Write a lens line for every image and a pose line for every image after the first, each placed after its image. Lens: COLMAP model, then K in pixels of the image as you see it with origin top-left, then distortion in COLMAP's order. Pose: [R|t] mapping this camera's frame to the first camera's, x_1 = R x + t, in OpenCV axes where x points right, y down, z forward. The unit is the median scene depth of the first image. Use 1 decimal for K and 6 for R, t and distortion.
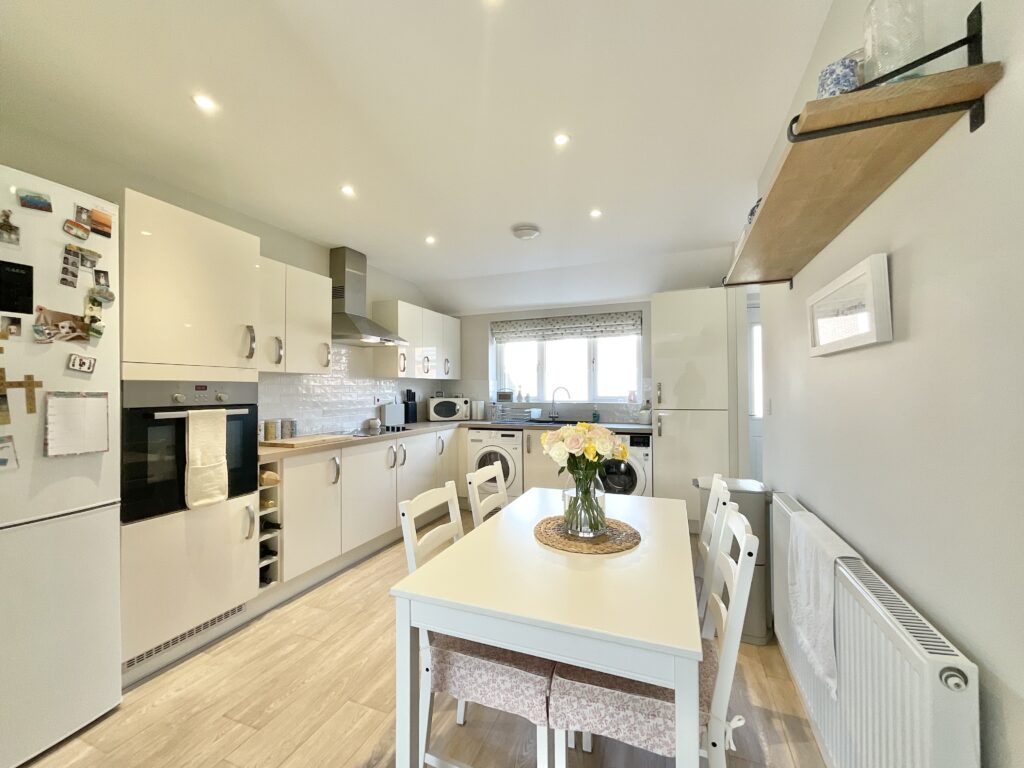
lens RADIAL K [[416.9, 0, 513.6], [0, 416.9, 384.0], [0, 0, 1]] dist [0.001821, 0.001308]
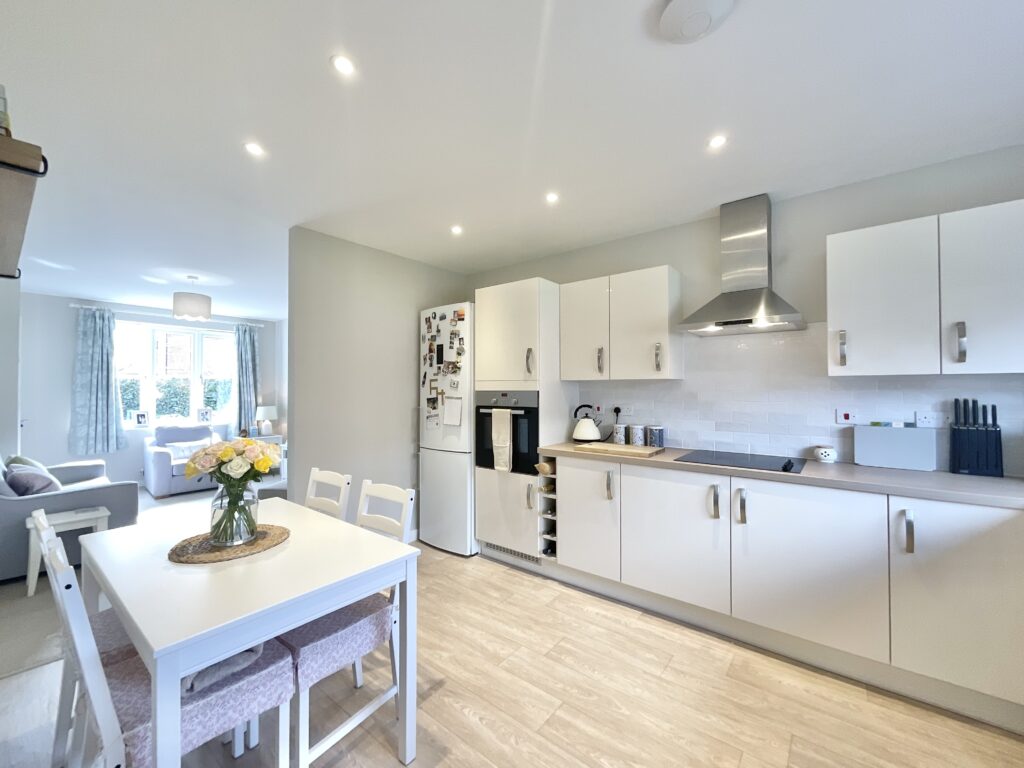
lens RADIAL K [[416.9, 0, 511.9], [0, 416.9, 385.5], [0, 0, 1]] dist [0.001821, 0.001308]
pose [[-0.298475, -0.005489, -0.954402, 0.767905], [0.015646, 0.999821, -0.010643, -0.009822], [0.954289, -0.018109, -0.298336, 1.586502]]
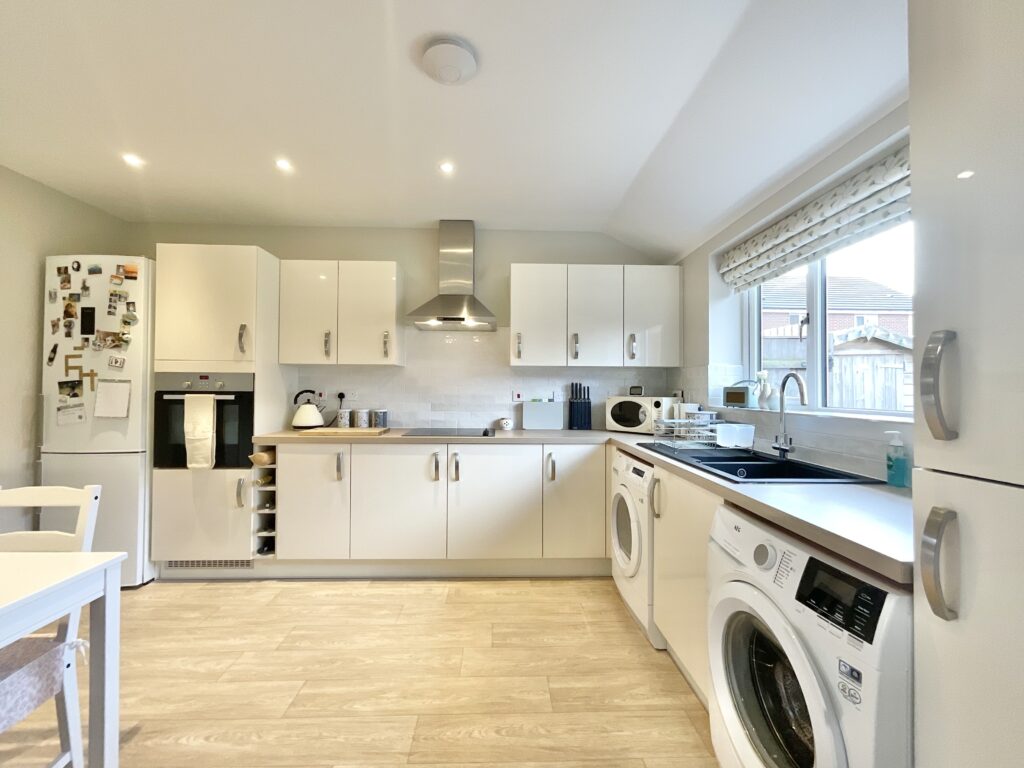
lens RADIAL K [[416.9, 0, 512.1], [0, 416.9, 384.8], [0, 0, 1]] dist [0.001821, 0.001308]
pose [[0.390250, -0.004136, -0.920700, 0.868887], [0.004757, 0.999986, -0.002476, 0.042492], [0.920697, -0.003413, 0.390264, 1.464891]]
